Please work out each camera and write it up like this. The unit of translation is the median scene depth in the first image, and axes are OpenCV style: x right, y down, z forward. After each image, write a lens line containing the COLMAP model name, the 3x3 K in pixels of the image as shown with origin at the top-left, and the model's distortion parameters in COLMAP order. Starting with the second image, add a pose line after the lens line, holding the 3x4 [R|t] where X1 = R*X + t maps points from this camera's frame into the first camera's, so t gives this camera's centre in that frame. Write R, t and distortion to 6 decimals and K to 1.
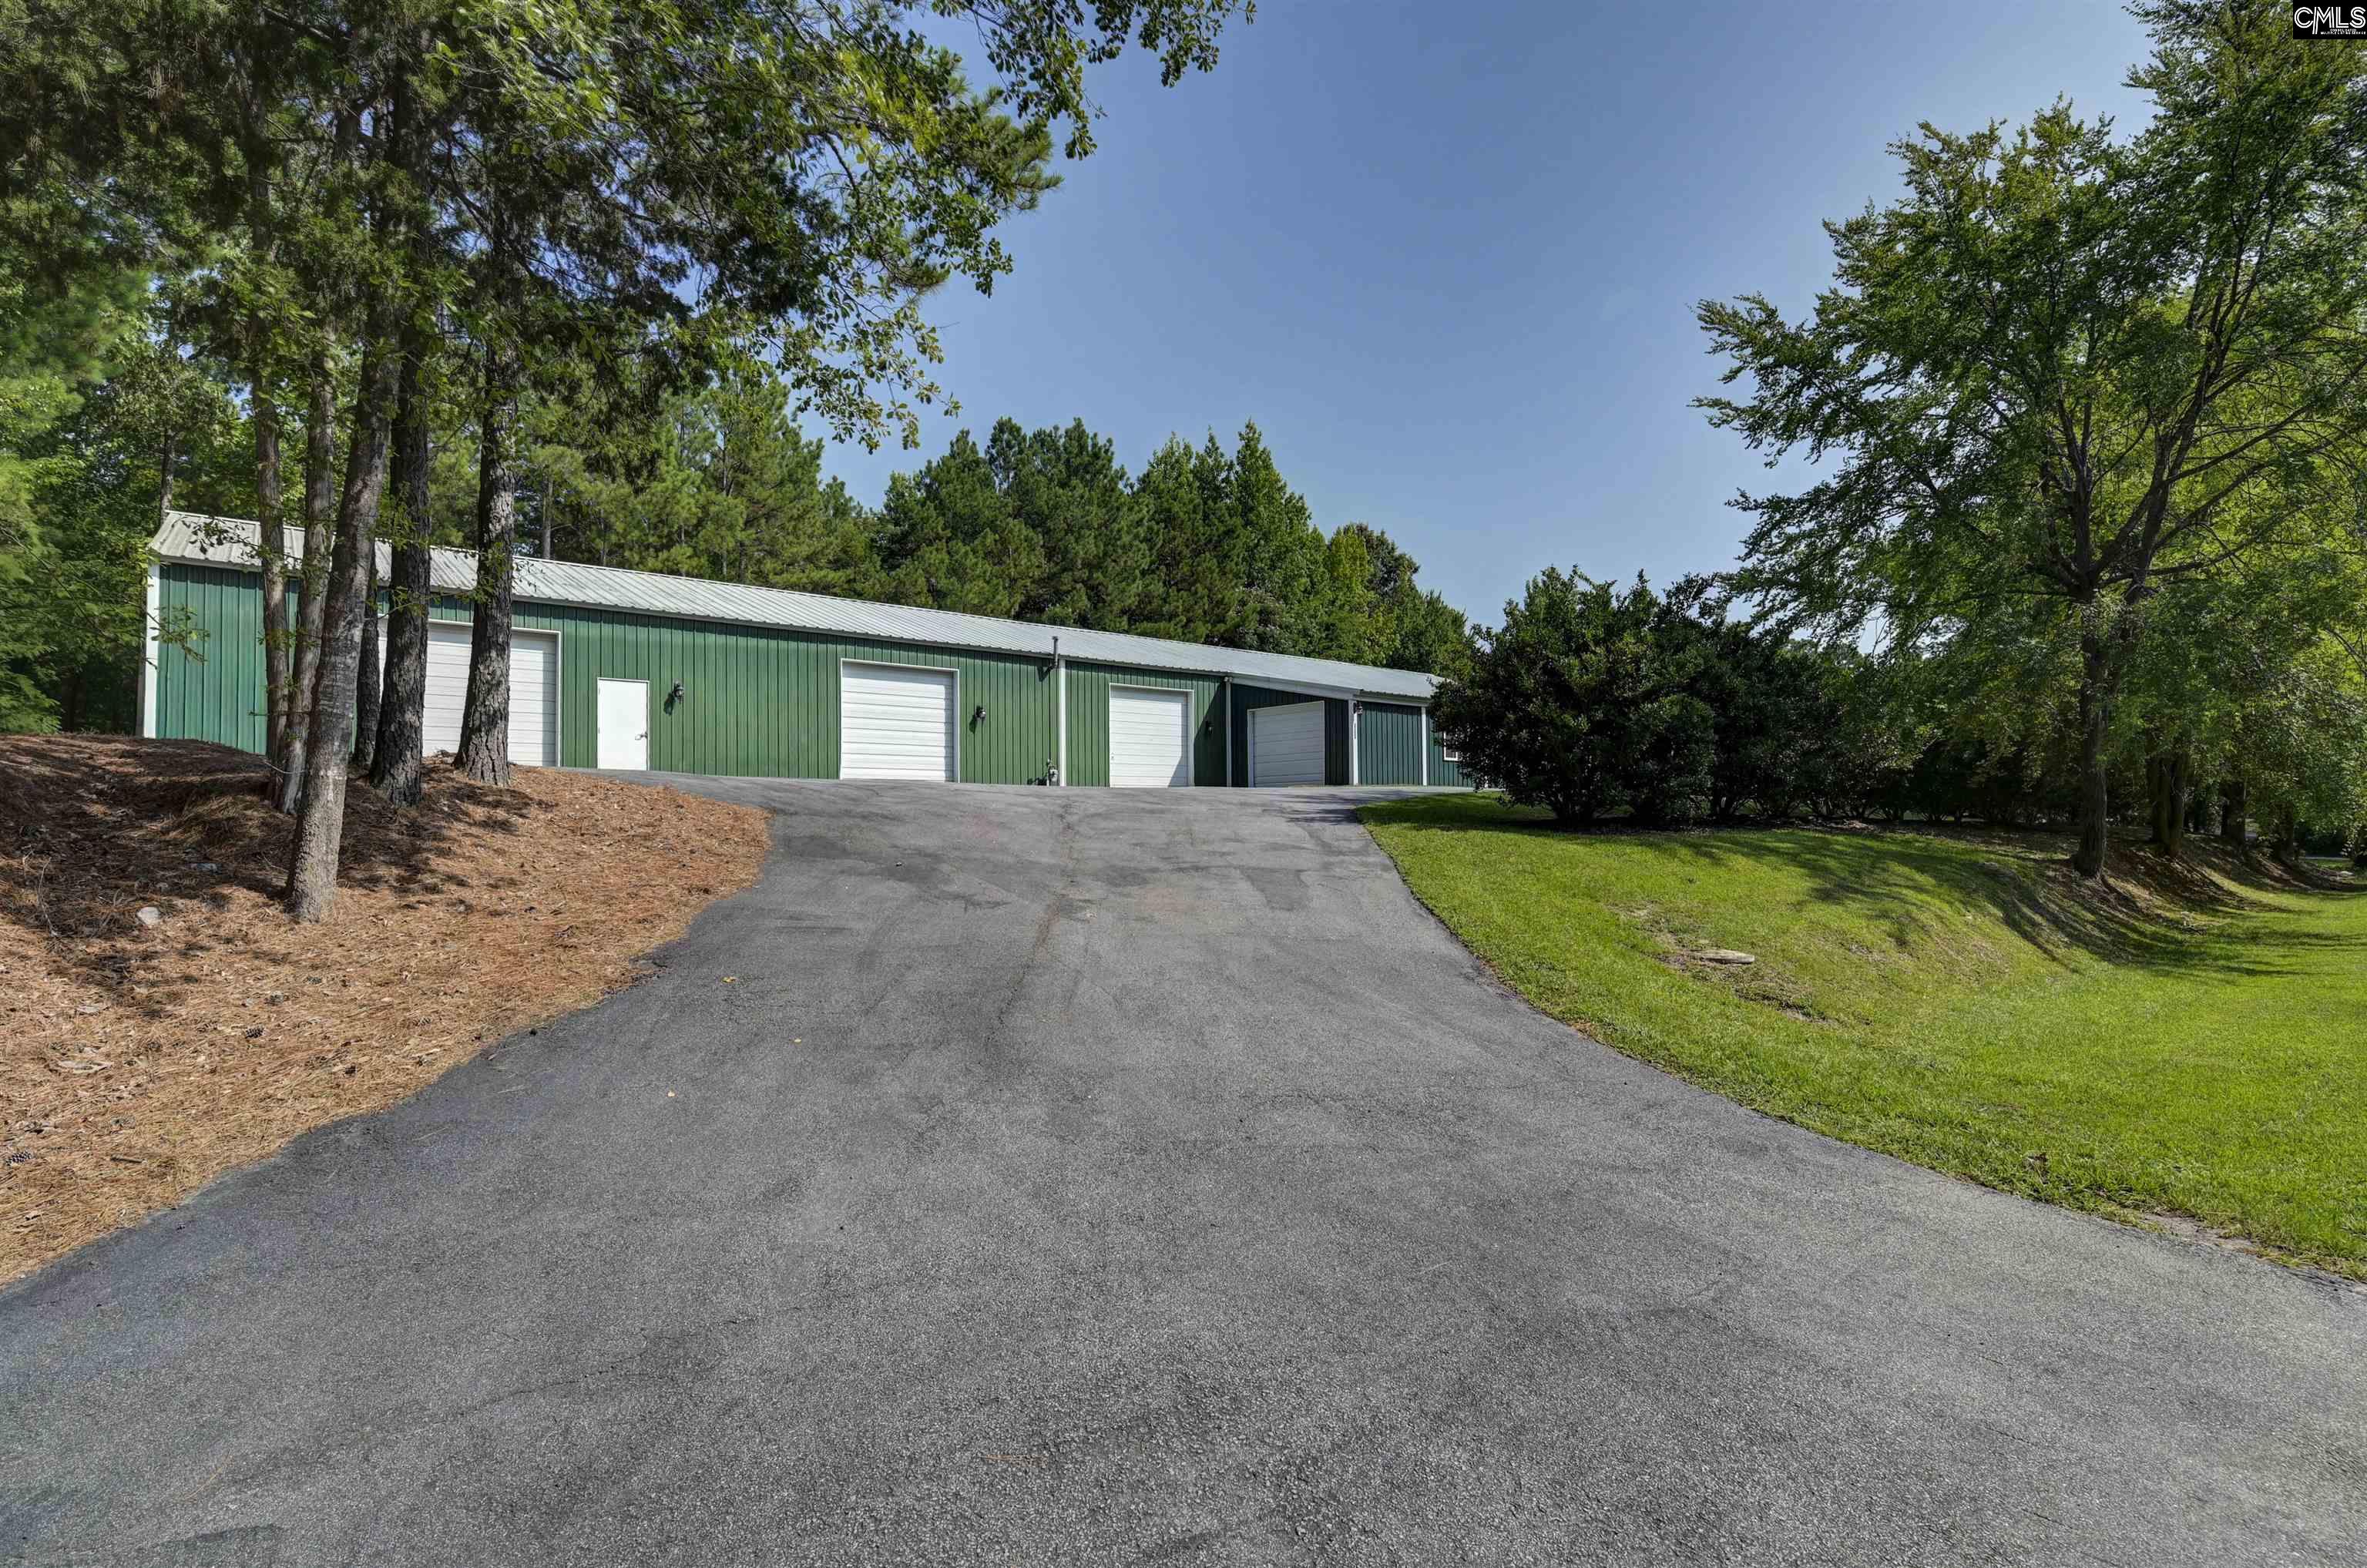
lens RADIAL K [[1058.9, 0, 1160.1], [0, 1058.9, 802.4], [0, 0, 1]] dist [0.000863, -0.000010]
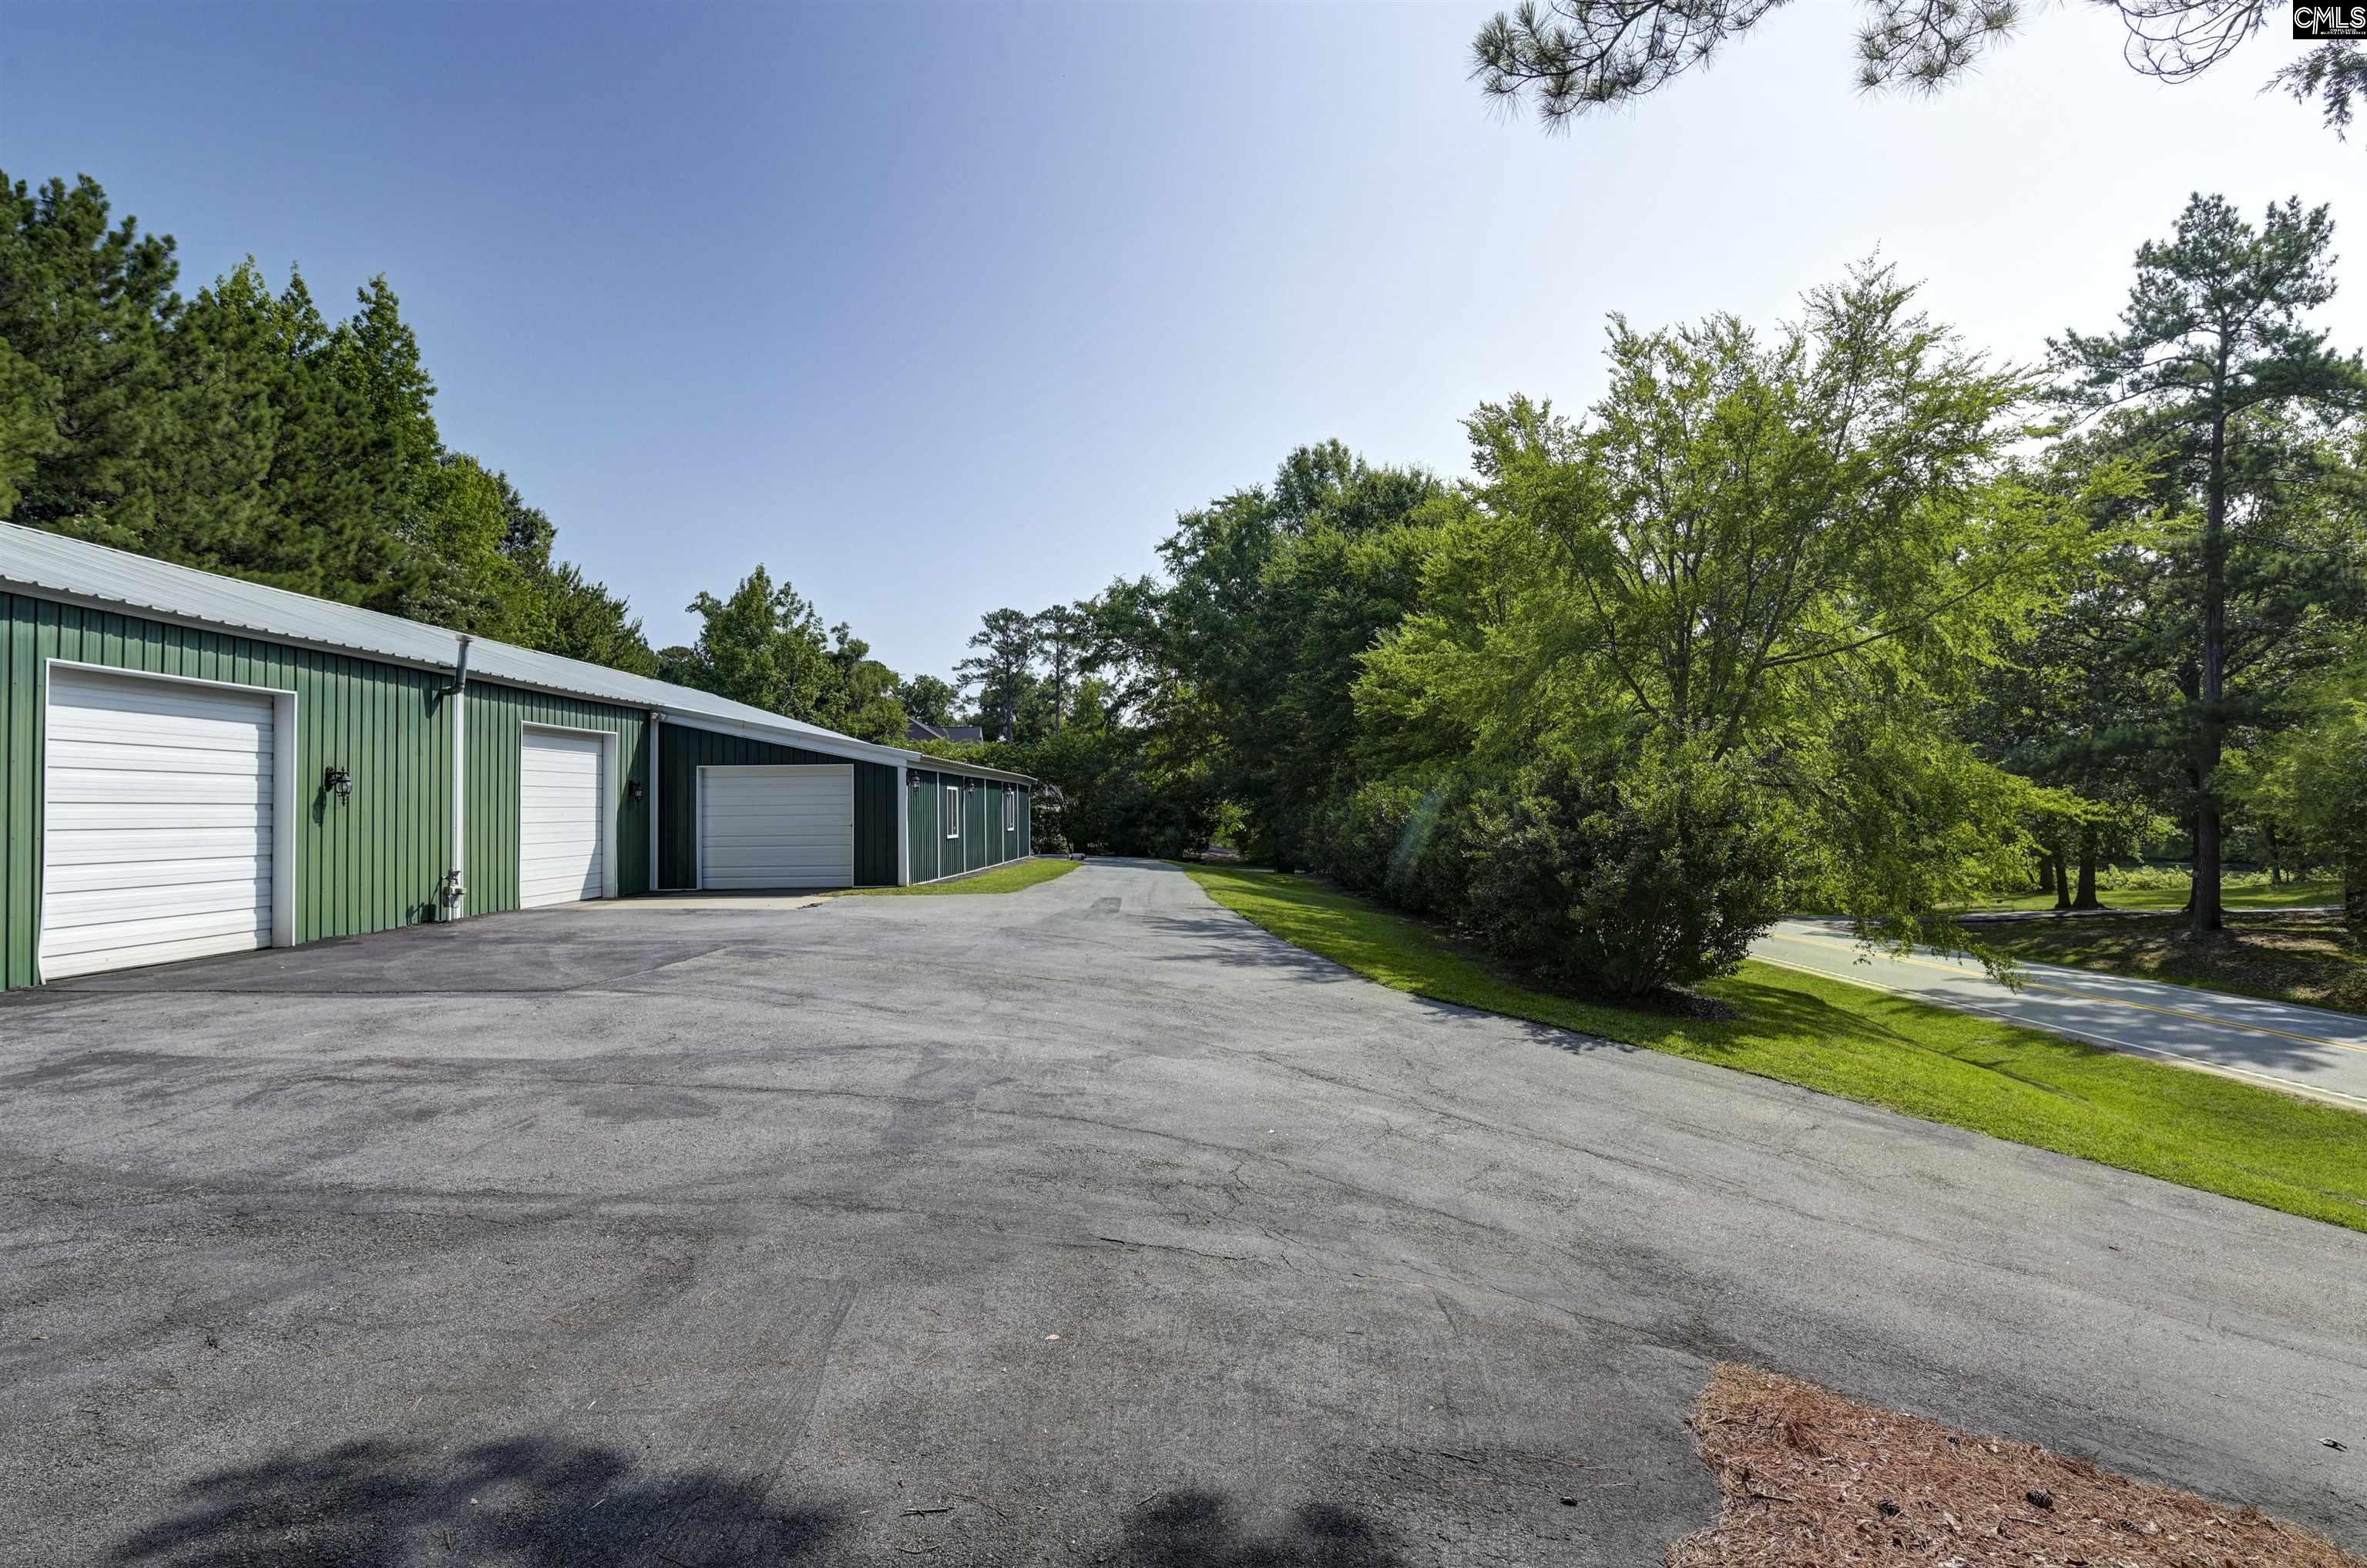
lens RADIAL K [[1167.6, 0, 1175.3], [0, 1167.6, 781.0], [0, 0, 1]] dist [-0.001365, -0.000525]
pose [[0.647697, 0.020526, 0.761622, -0.309239], [-0.004539, 0.999723, -0.023083, -0.070325], [-0.761885, 0.011494, 0.647611, 0.339245]]
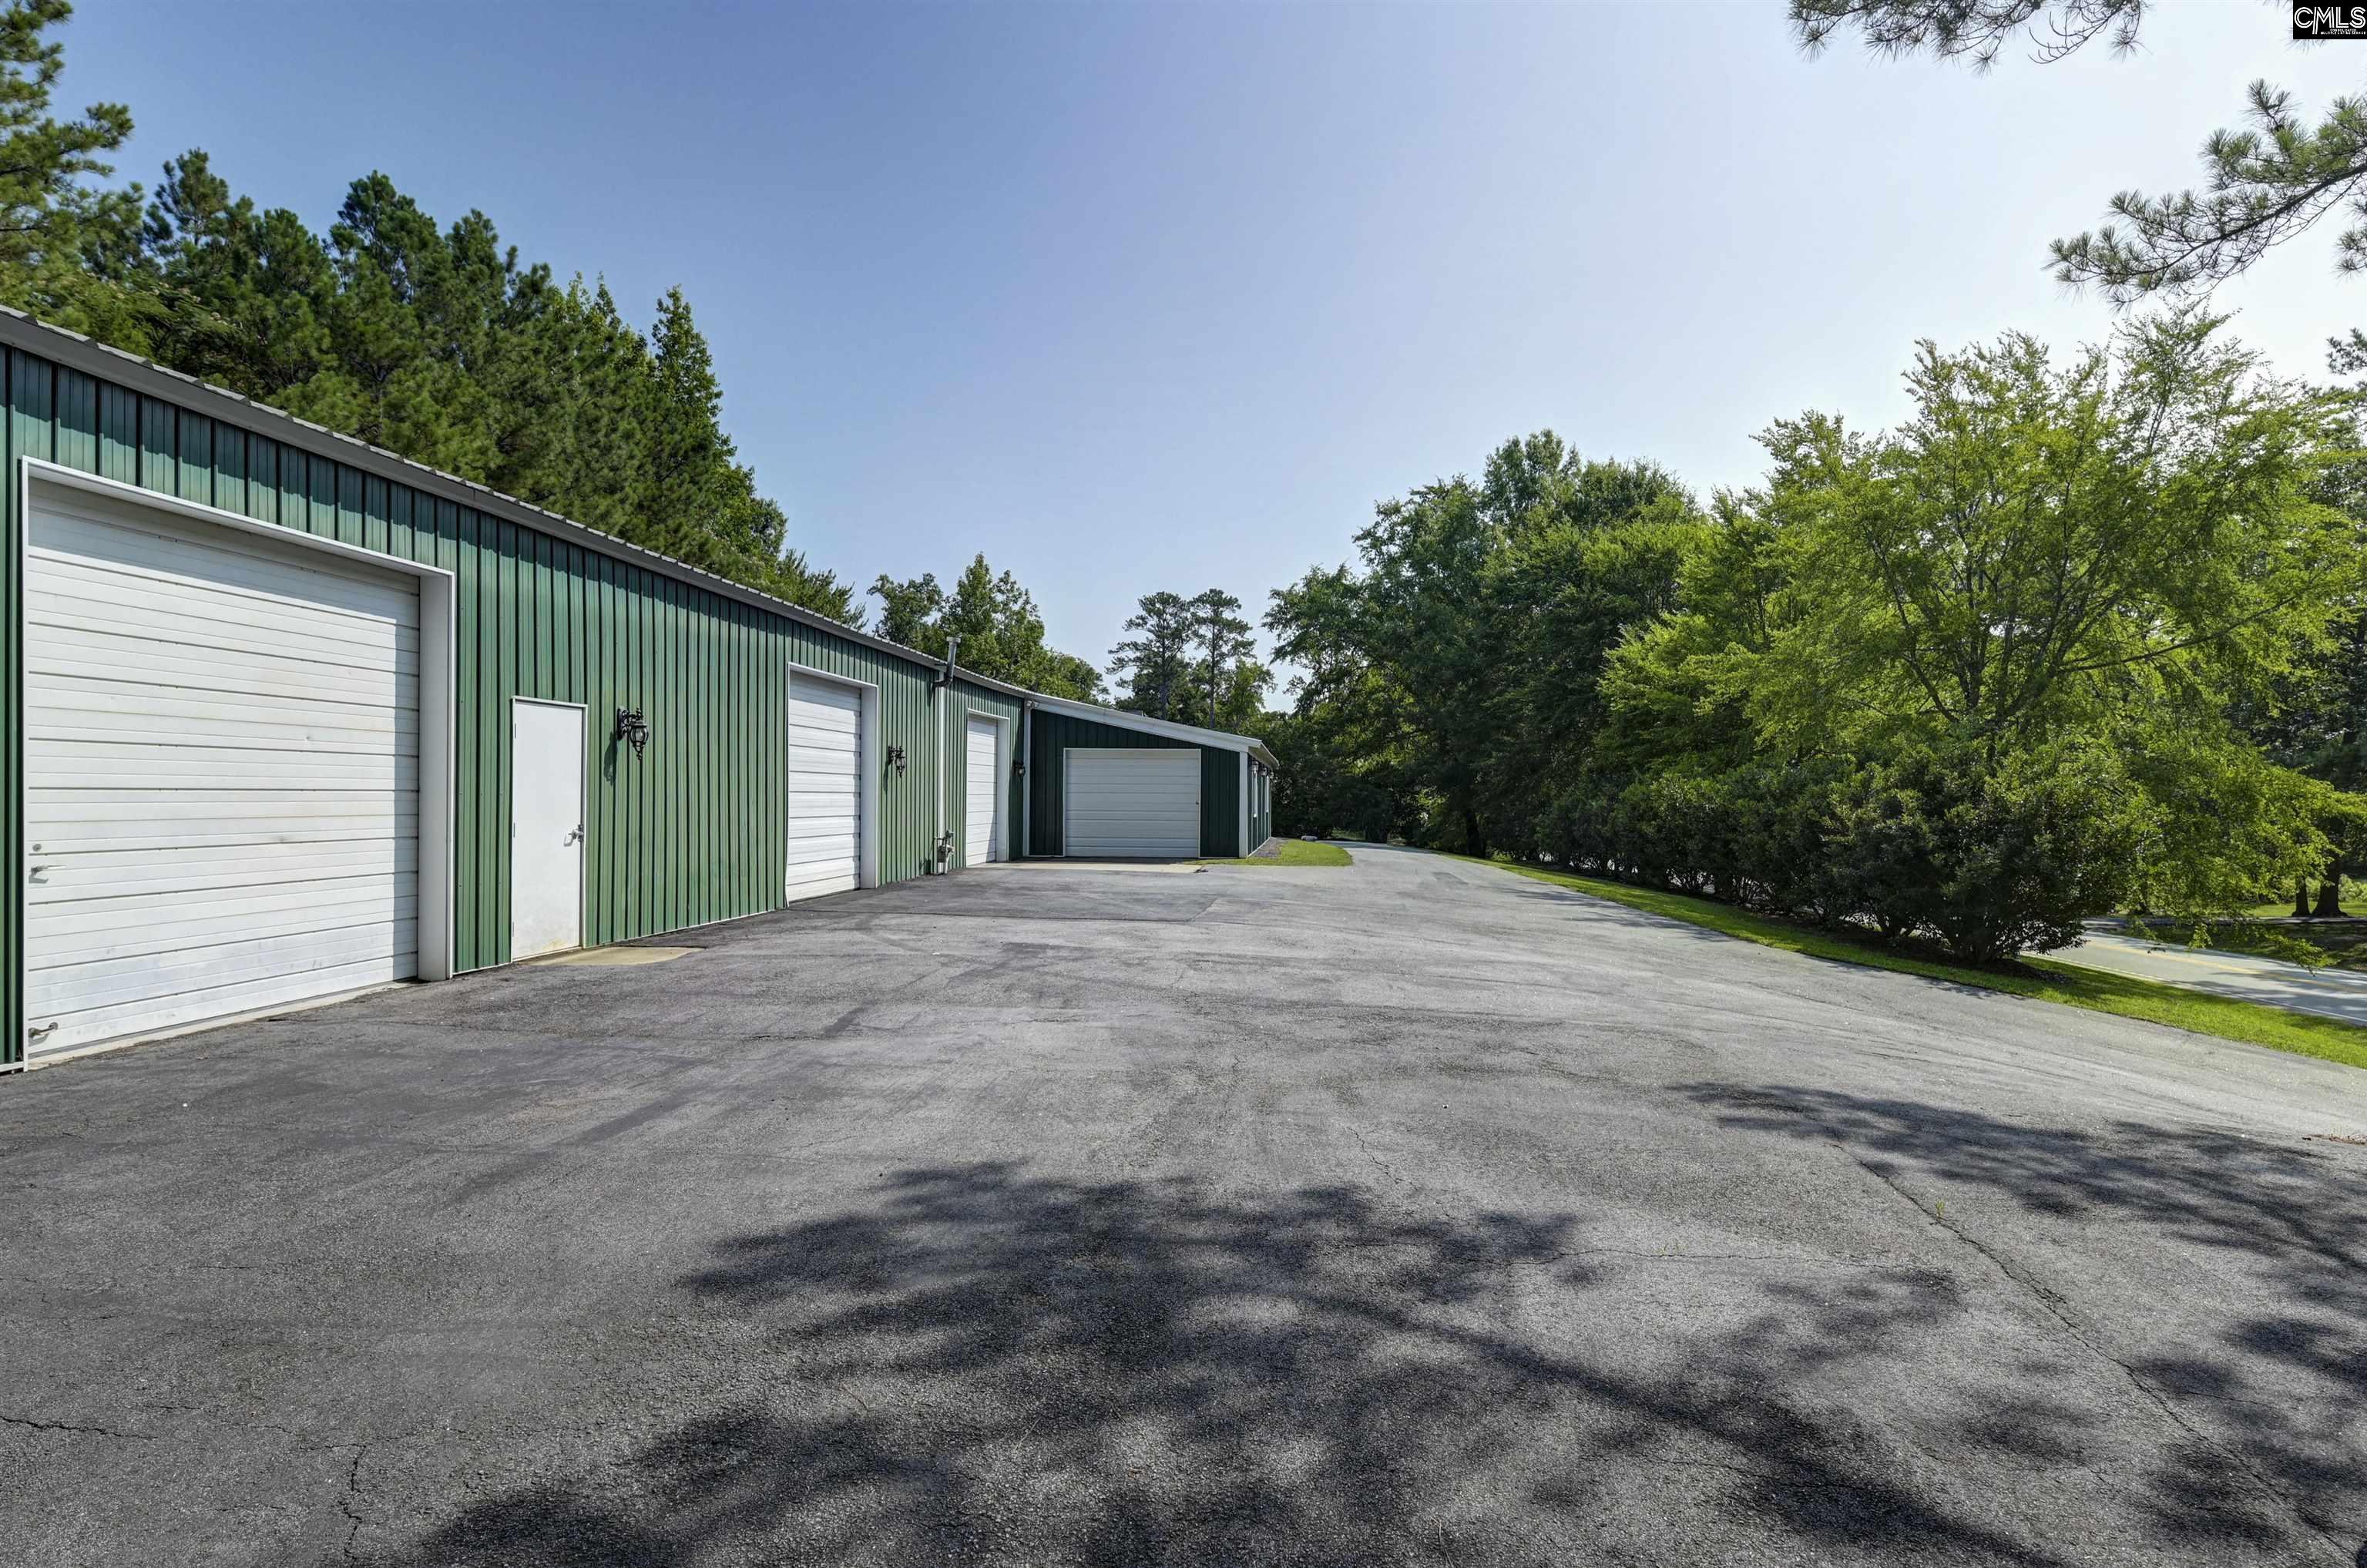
lens RADIAL K [[1167.6, 0, 1248.1], [0, 1167.6, 804.4], [0, 0, 1]] dist [-0.001365, -0.000525]
pose [[0.704156, 0.011126, 0.709958, -0.468581], [-0.025529, 0.999627, 0.009655, -0.065757], [-0.709586, -0.024923, 0.704178, 0.366734]]
